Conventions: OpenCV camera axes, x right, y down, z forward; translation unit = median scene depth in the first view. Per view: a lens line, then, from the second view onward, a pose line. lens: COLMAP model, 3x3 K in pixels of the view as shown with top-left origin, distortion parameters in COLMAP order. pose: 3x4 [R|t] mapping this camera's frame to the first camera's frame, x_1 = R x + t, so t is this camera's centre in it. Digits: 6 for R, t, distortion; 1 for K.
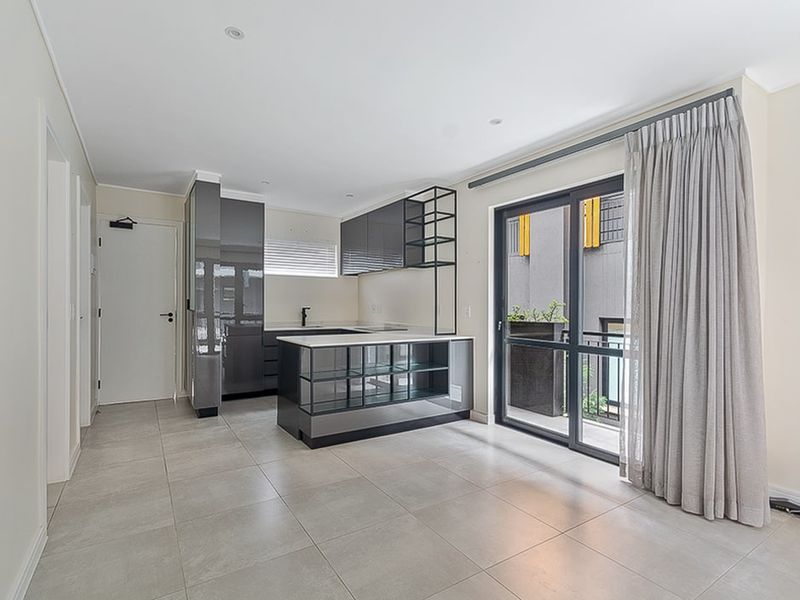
lens RADIAL K [[396.5, 0, 392.6], [0, 396.5, 302.1], [0, 0, 1]] dist [0.002939, 0.000137]
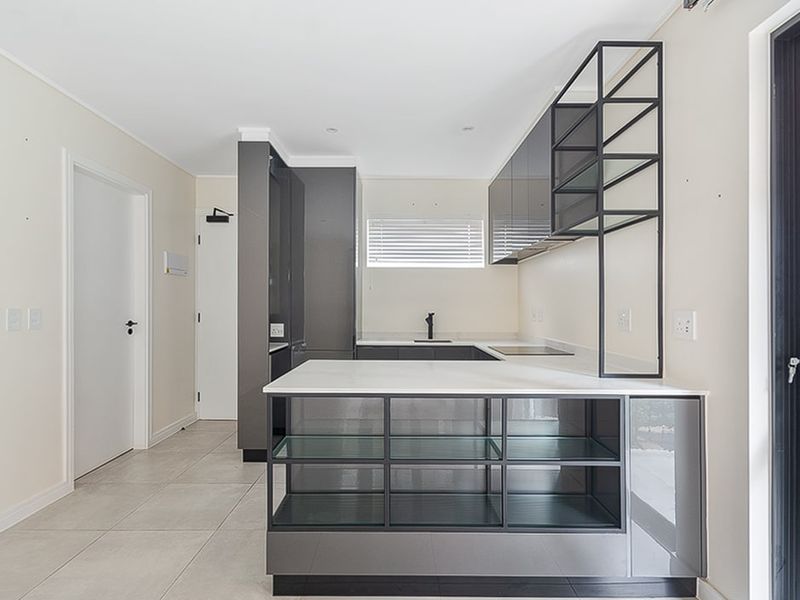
lens RADIAL K [[409.2, 0, 398.3], [0, 409.2, 305.4], [0, 0, 1]] dist [-0.000605, 0.000061]
pose [[0.845230, -0.004995, -0.534379, 0.157091], [0.005259, 0.999986, -0.001030, 0.002644], [0.534377, -0.001940, 0.845244, 0.480077]]
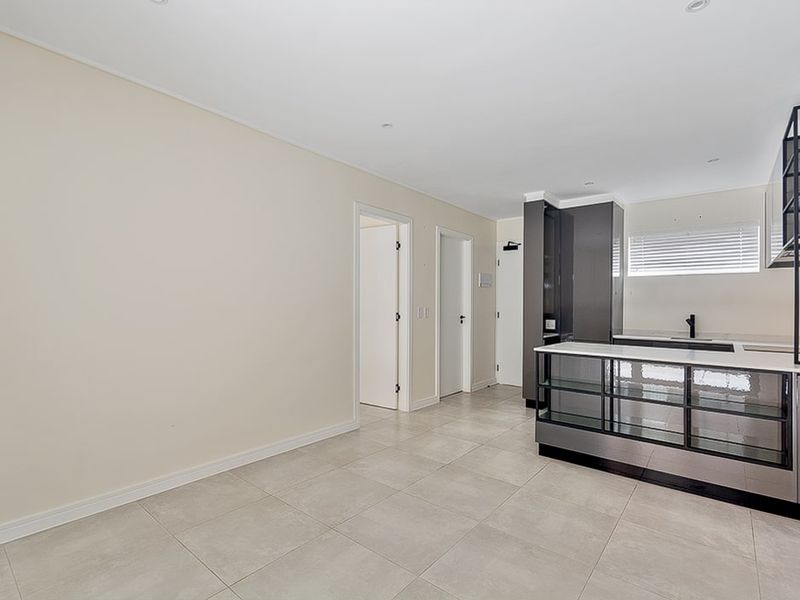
lens RADIAL K [[396.5, 0, 392.6], [0, 396.5, 302.1], [0, 0, 1]] dist [0.002939, 0.000137]
pose [[0.306083, -0.012786, -0.951919, 0.468065], [-0.004425, 0.999880, -0.014853, 0.005250], [0.951994, 0.008758, 0.305990, 0.257271]]
